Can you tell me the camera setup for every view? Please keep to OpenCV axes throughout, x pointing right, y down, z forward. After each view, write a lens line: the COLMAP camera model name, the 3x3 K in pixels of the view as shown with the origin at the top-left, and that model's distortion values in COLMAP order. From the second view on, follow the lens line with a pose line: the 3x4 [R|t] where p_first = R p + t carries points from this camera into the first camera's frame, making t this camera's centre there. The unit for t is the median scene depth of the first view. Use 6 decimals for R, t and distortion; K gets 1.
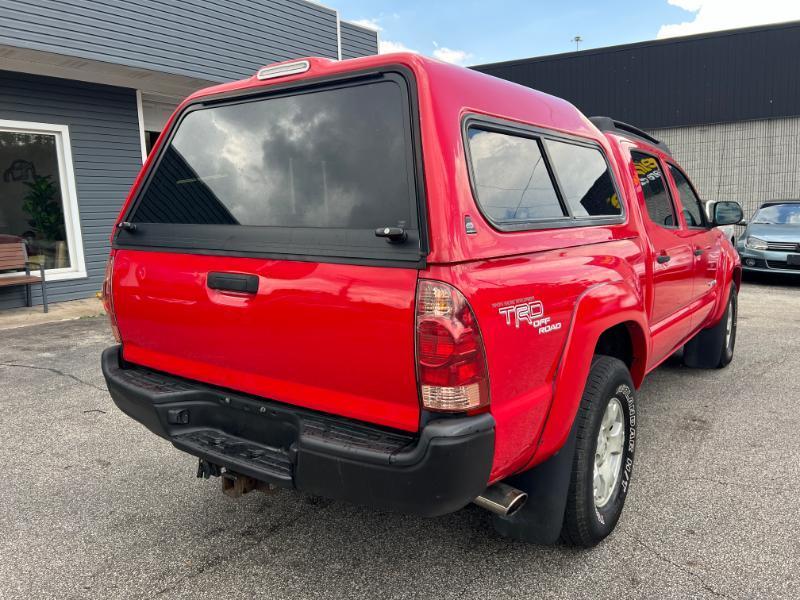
lens RADIAL K [[602.5, 0, 404.4], [0, 602.5, 298.3], [0, 0, 1]] dist [0.051129, -0.060870]
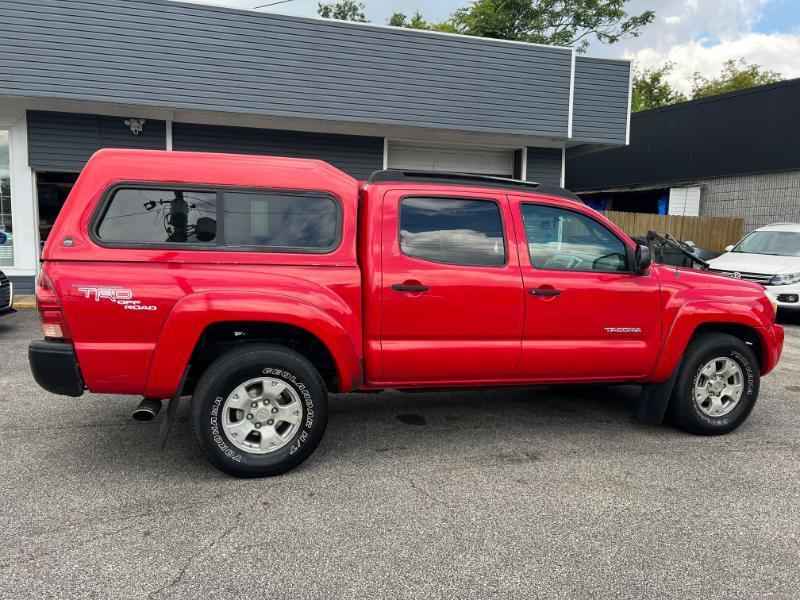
lens RADIAL K [[602.5, 0, 397.6], [0, 602.5, 301.5], [0, 0, 1]] dist [0.051129, -0.060870]
pose [[0.801304, 0.109816, -0.588092, 1.457580], [-0.129761, 0.991510, 0.008342, -0.059697], [0.584015, 0.069627, 0.808751, 0.048955]]
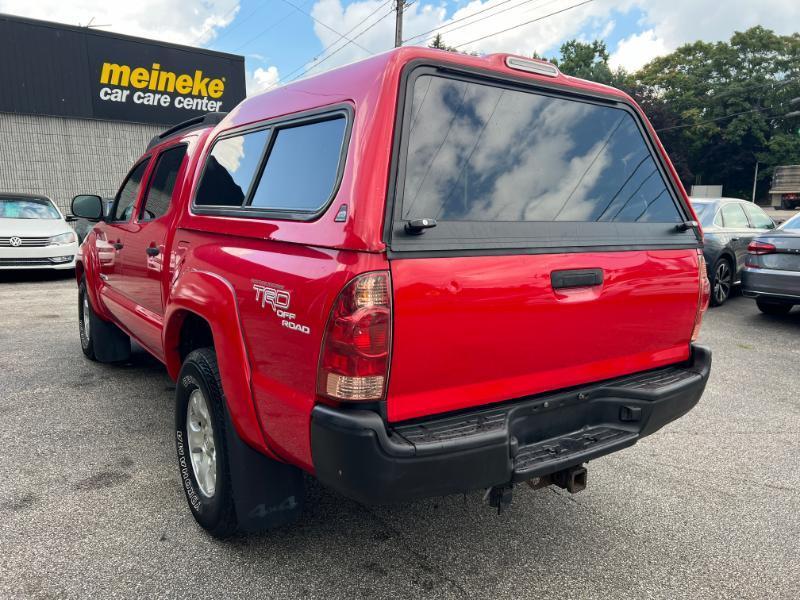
lens RADIAL K [[602.5, 0, 407.2], [0, 602.5, 301.3], [0, 0, 1]] dist [0.051129, -0.060870]
pose [[0.339490, -0.124942, 0.932275, -1.130414], [0.114408, 0.989265, 0.090917, -0.096150], [-0.933626, 0.075794, 0.350140, 0.784056]]
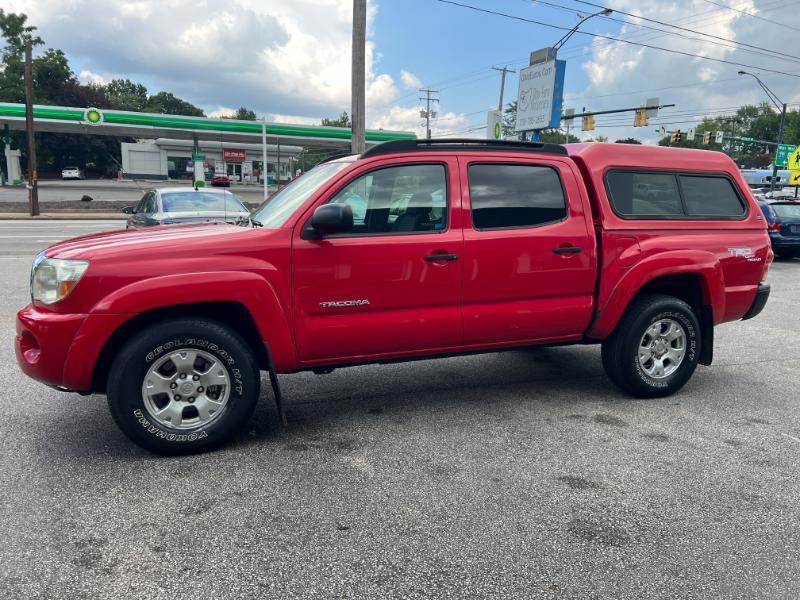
lens RADIAL K [[602.5, 0, 397.7], [0, 602.5, 302.4], [0, 0, 1]] dist [0.051129, -0.060870]
pose [[-0.835654, -0.091915, 0.541511, -0.605687], [0.073490, 0.958323, 0.276073, -0.517762], [-0.544318, 0.270497, -0.794072, 3.441191]]
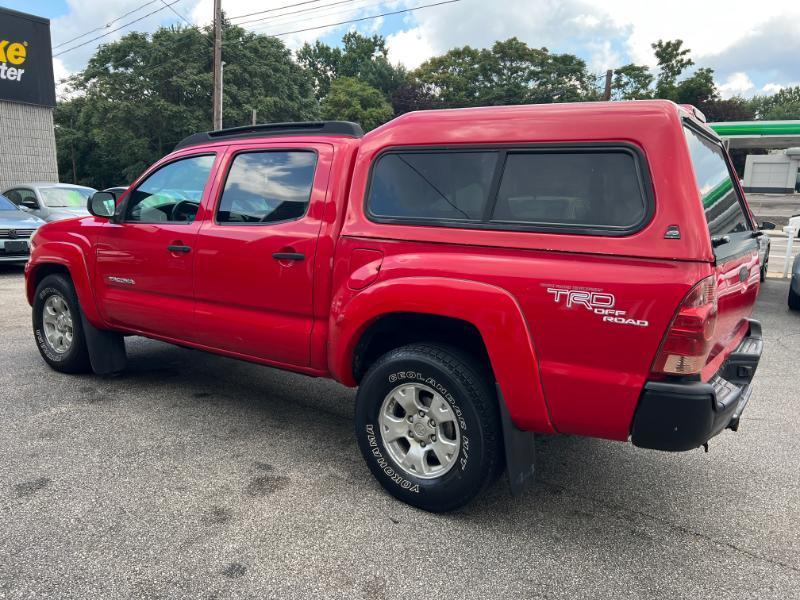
lens RADIAL K [[602.5, 0, 406.9], [0, 602.5, 301.9], [0, 0, 1]] dist [0.051129, -0.060870]
pose [[-0.010155, -0.154279, 0.987975, -1.415543], [0.111097, 0.981735, 0.154447, -0.226918], [-0.993758, 0.111329, 0.007171, 1.503893]]
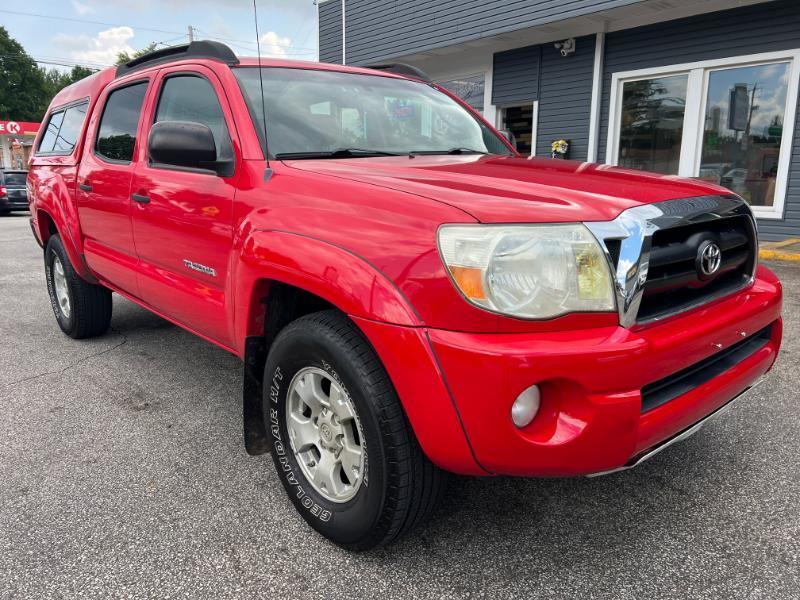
lens RADIAL K [[602.5, 0, 397.9], [0, 602.5, 304.4], [0, 0, 1]] dist [0.051129, -0.060870]
pose [[-0.235337, 0.235516, -0.942947, 1.900145], [-0.129313, 0.953983, 0.270546, -0.323087], [0.963273, 0.185605, -0.194052, 2.439952]]
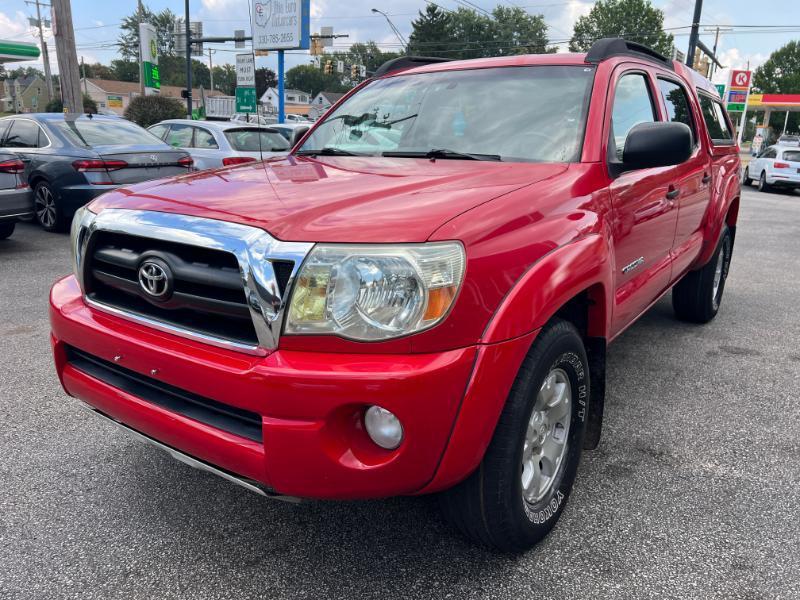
lens RADIAL K [[602.5, 0, 398.8], [0, 602.5, 303.5], [0, 0, 1]] dist [0.051129, -0.060870]
pose [[-1.000000, 0.000013, 0.000124, 0.744548], [0.000062, 0.916442, 0.400167, -0.488255], [-0.000109, 0.400167, -0.916442, 3.359997]]
